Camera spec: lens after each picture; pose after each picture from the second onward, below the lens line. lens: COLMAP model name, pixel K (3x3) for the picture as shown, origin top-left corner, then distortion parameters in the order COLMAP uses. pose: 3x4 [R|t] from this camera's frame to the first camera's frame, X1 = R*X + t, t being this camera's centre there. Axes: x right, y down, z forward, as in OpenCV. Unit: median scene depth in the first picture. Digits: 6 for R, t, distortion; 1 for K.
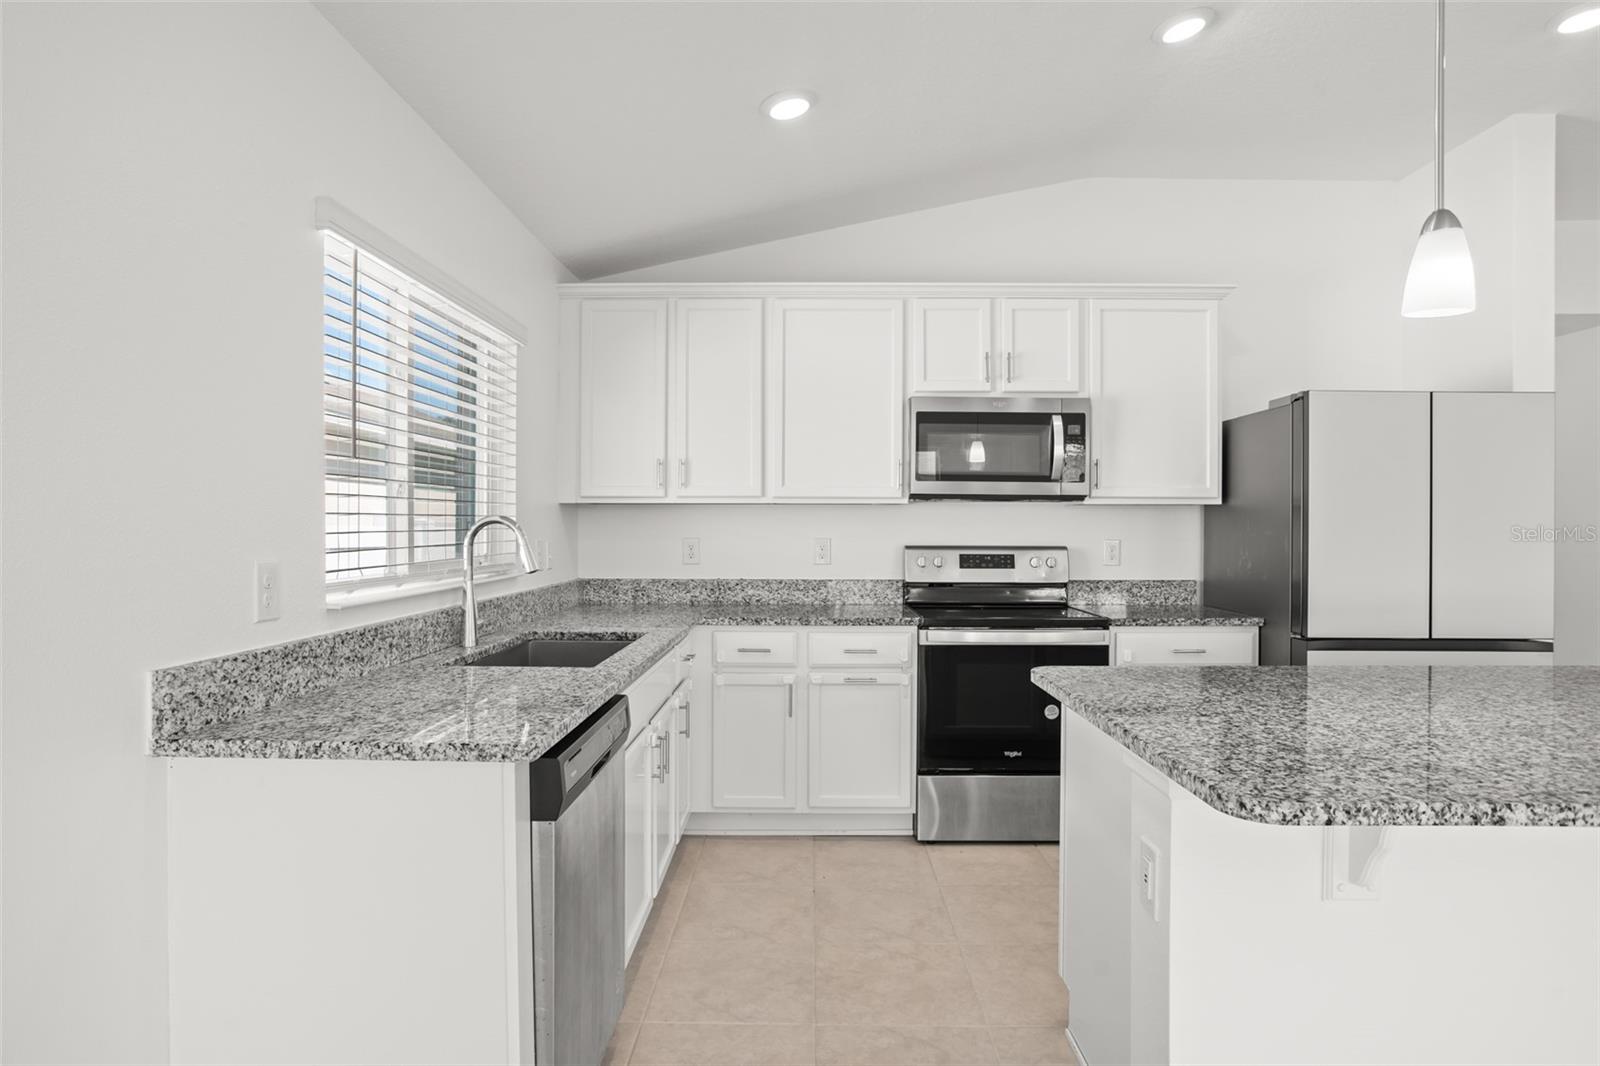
lens RADIAL K [[877.8, 0, 805.2], [0, 877.8, 532.9], [0, 0, 1]] dist [-0.035635, 0.001689]
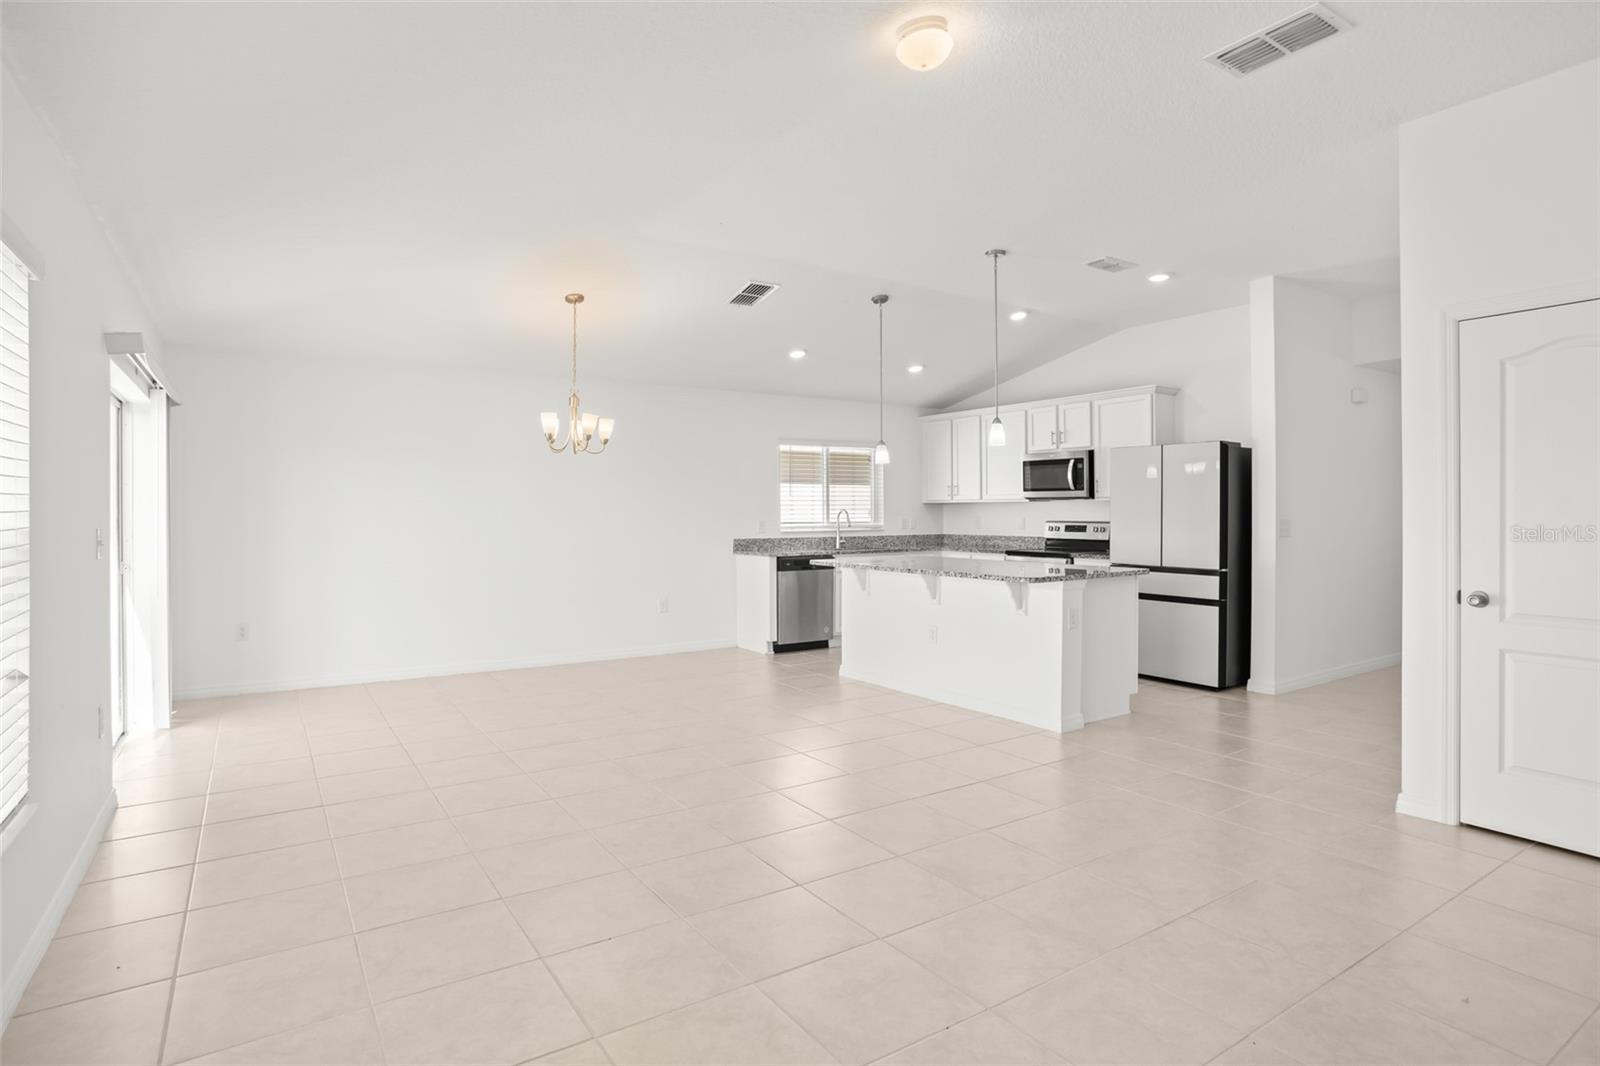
lens RADIAL K [[844.1, 0, 820.2], [0, 844.1, 514.4], [0, 0, 1]] dist [-0.002671, 0.000050]
pose [[0.579380, -0.000935, -0.815057, 1.576014], [-0.000414, 0.999999, -0.001441, 0.002072], [0.815057, 0.001172, 0.579379, -0.677542]]
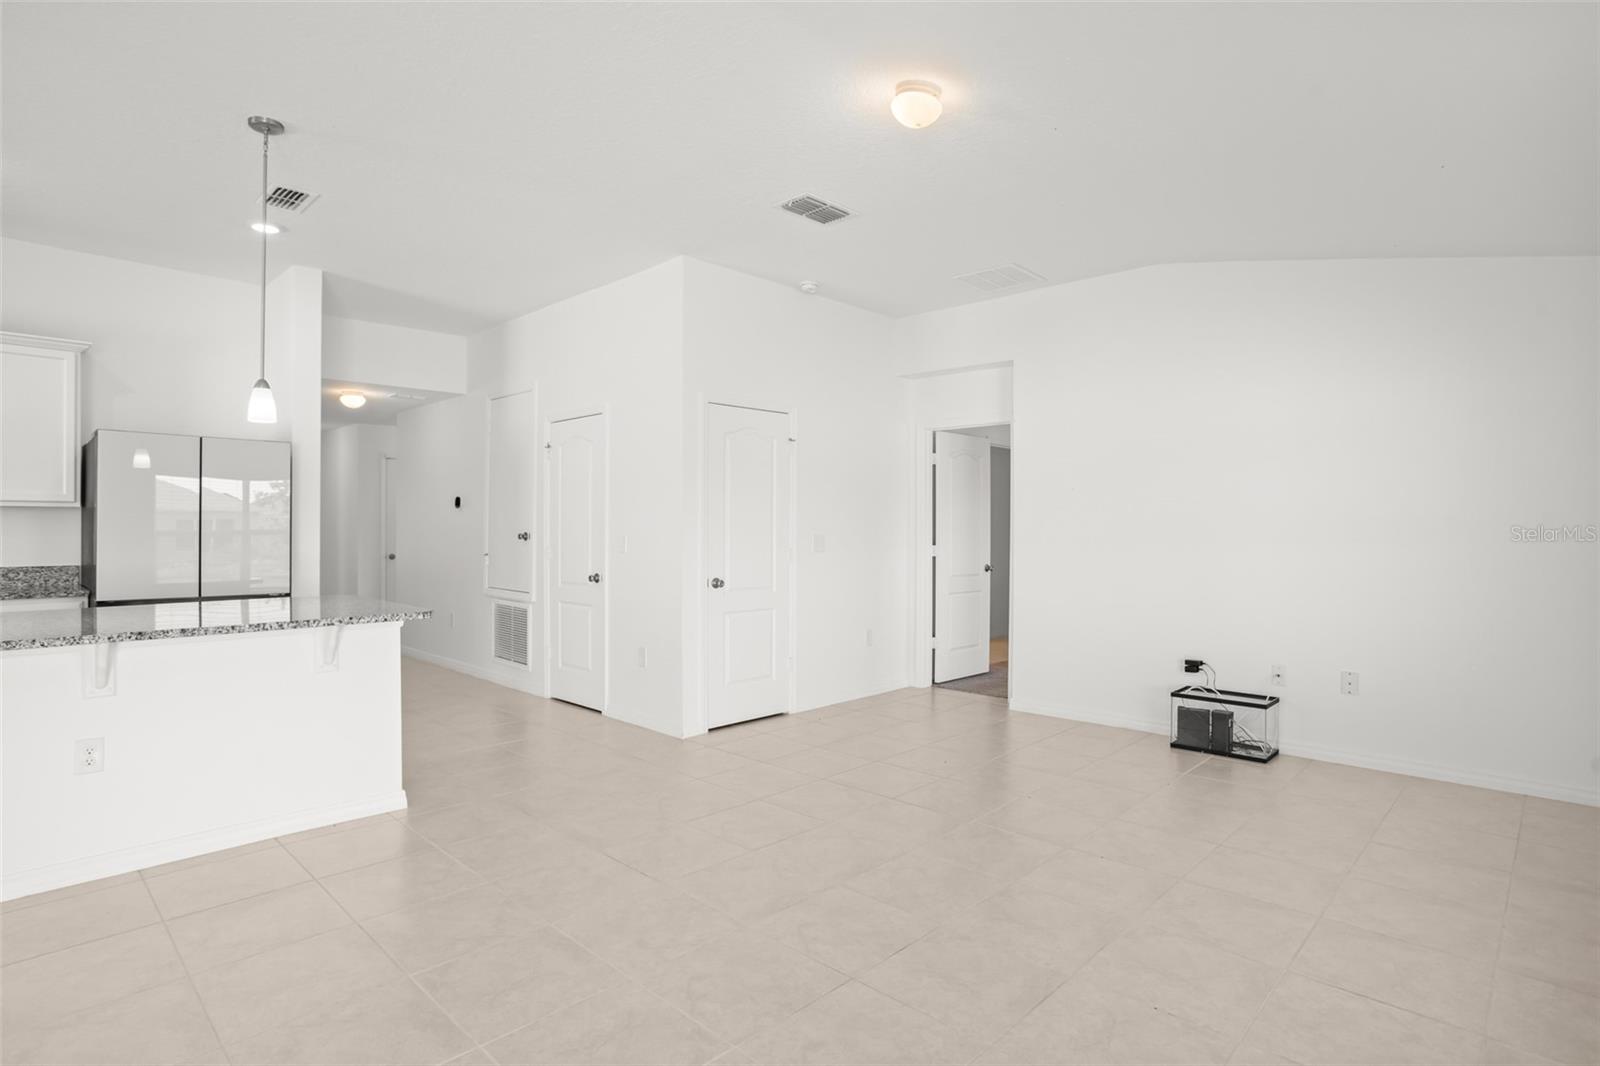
lens RADIAL K [[824.1, 0, 796.3], [0, 824.1, 531.6], [0, 0, 1]] dist [-0.064134, 0.032872]
pose [[0.687762, -0.002057, 0.725933, 0.350490], [0.000692, 0.999997, 0.002178, 0.002689], [-0.725936, -0.000996, 0.687762, -0.633082]]
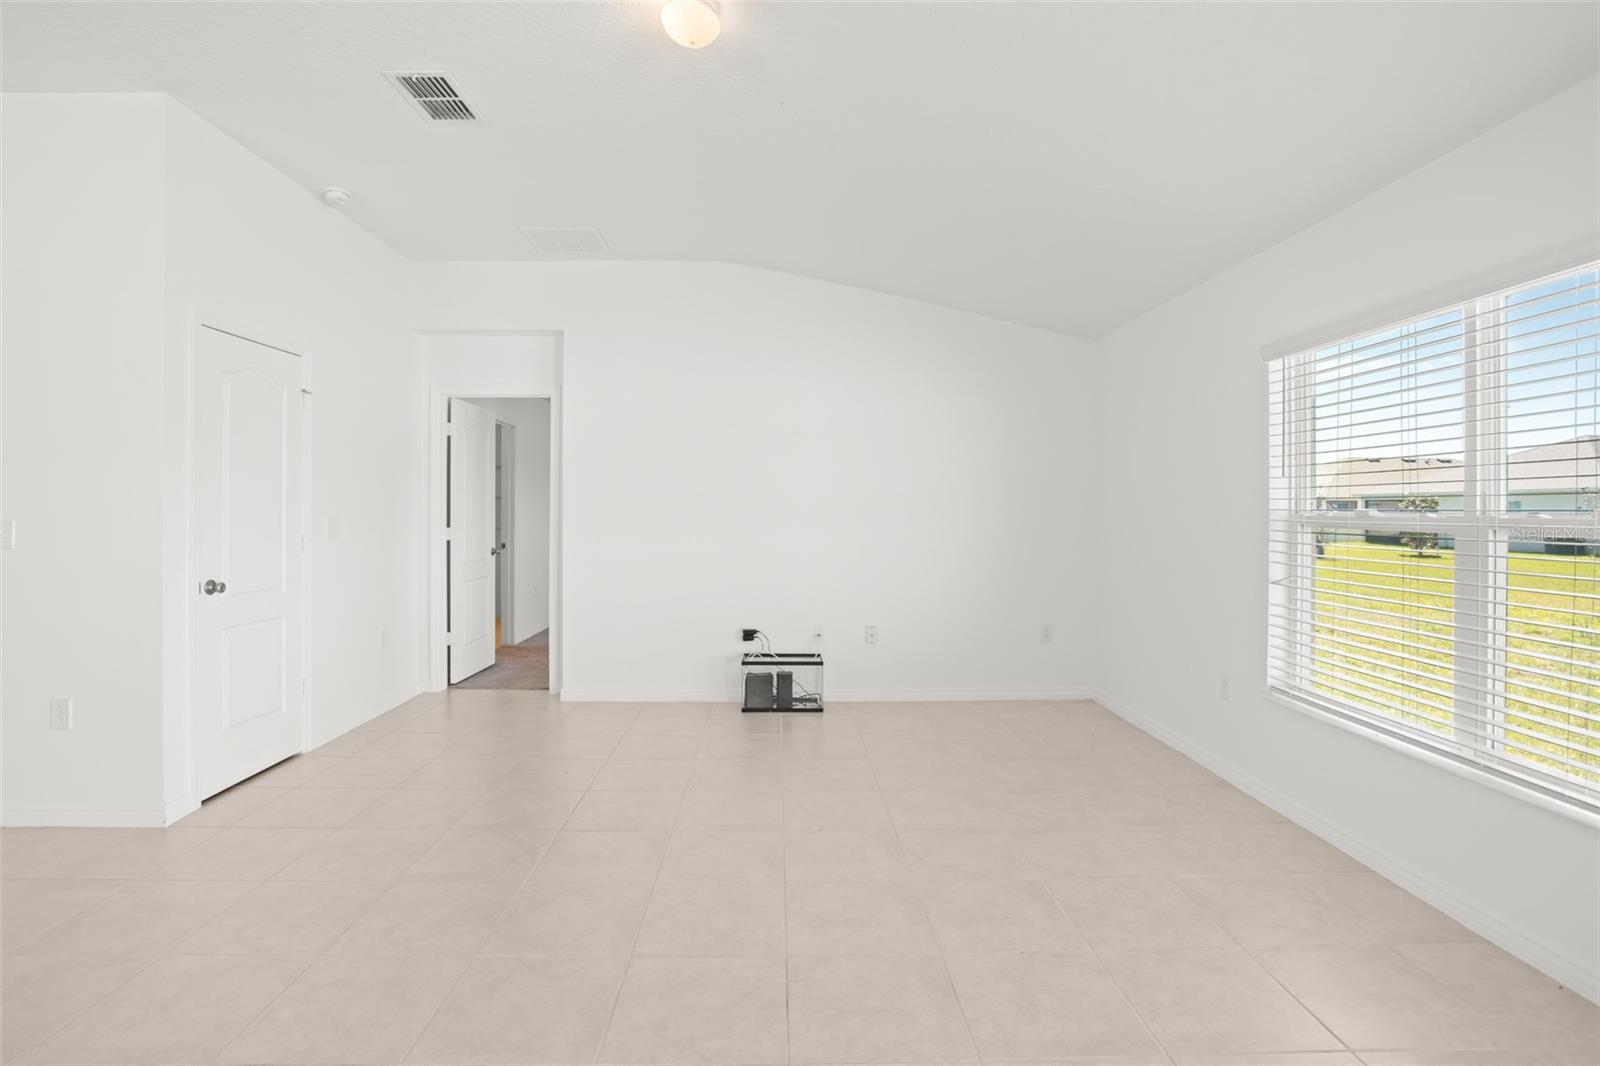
lens RADIAL K [[784.7, 0, 798.7], [0, 784.7, 509.7], [0, 0, 1]] dist [-0.085544, 0.050080]
pose [[-0.031624, -0.000719, 0.999500, 0.359023], [-0.000001, 1.000000, 0.000720, 0.001345], [-0.999500, 0.000022, -0.031624, -0.241442]]
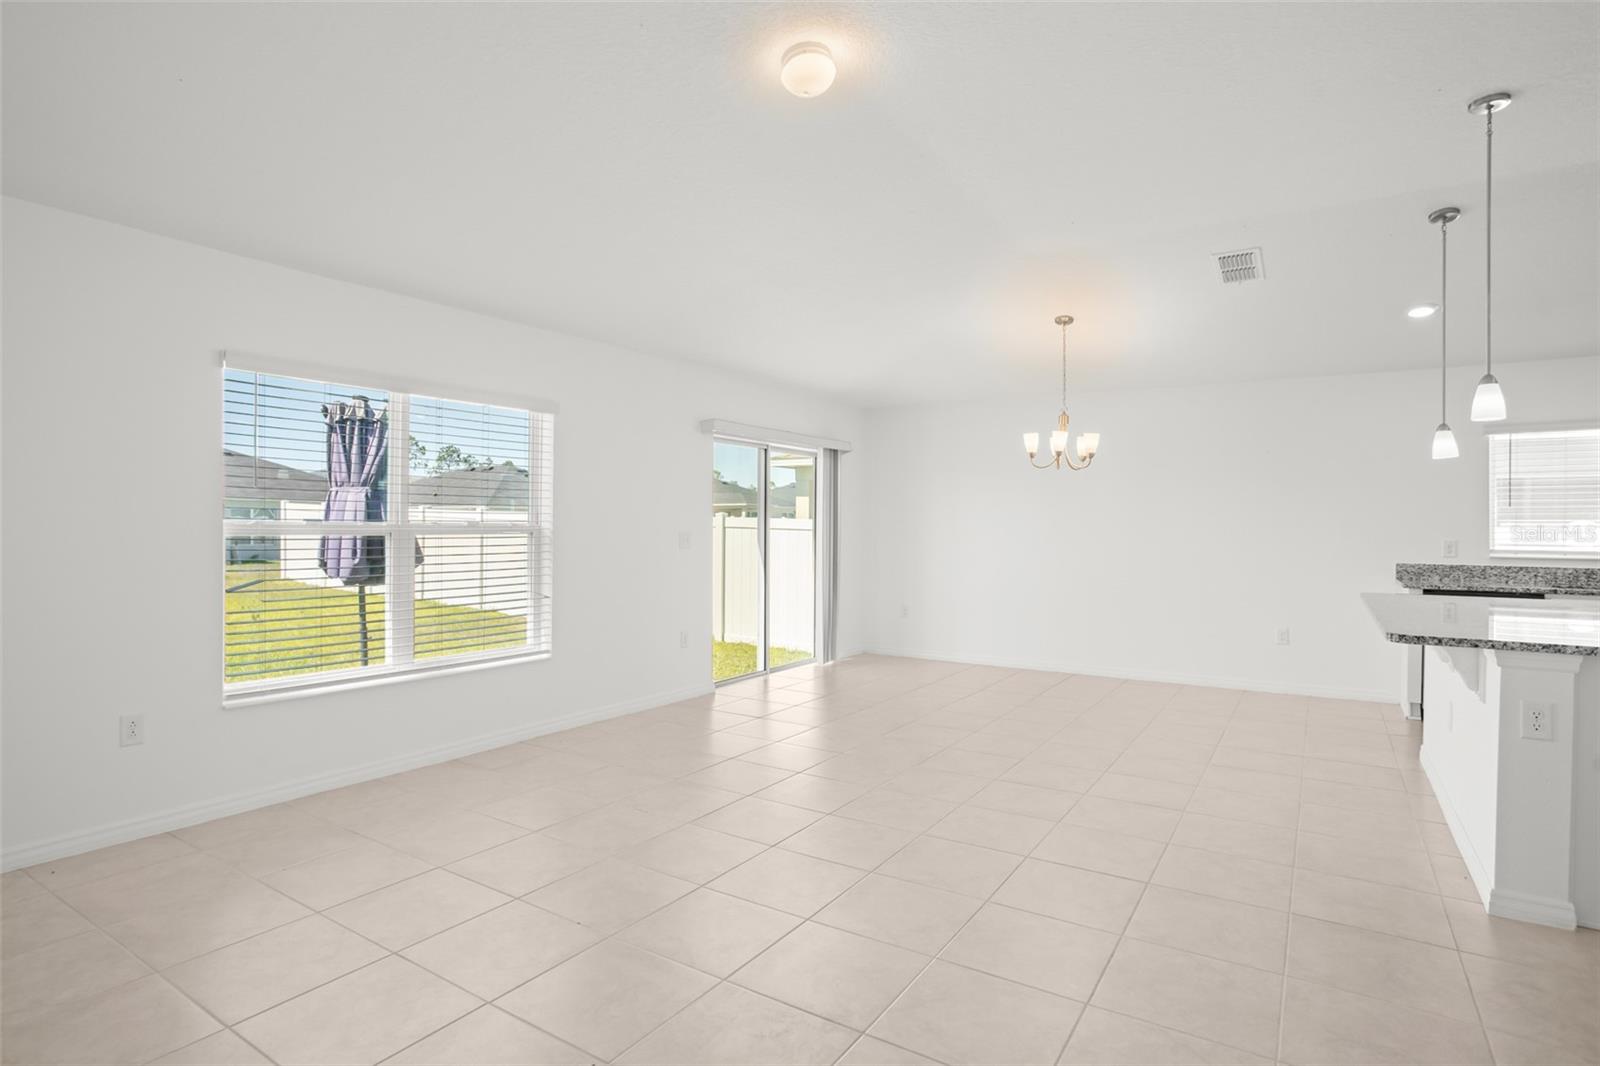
lens RADIAL K [[824.1, 0, 796.3], [0, 824.1, 531.6], [0, 0, 1]] dist [-0.064134, 0.032872]
pose [[-0.535212, 0.000915, -0.844718, 1.654370], [-0.011912, 0.999892, 0.008631, -0.000038], [0.844634, 0.014681, -0.535143, 0.230808]]
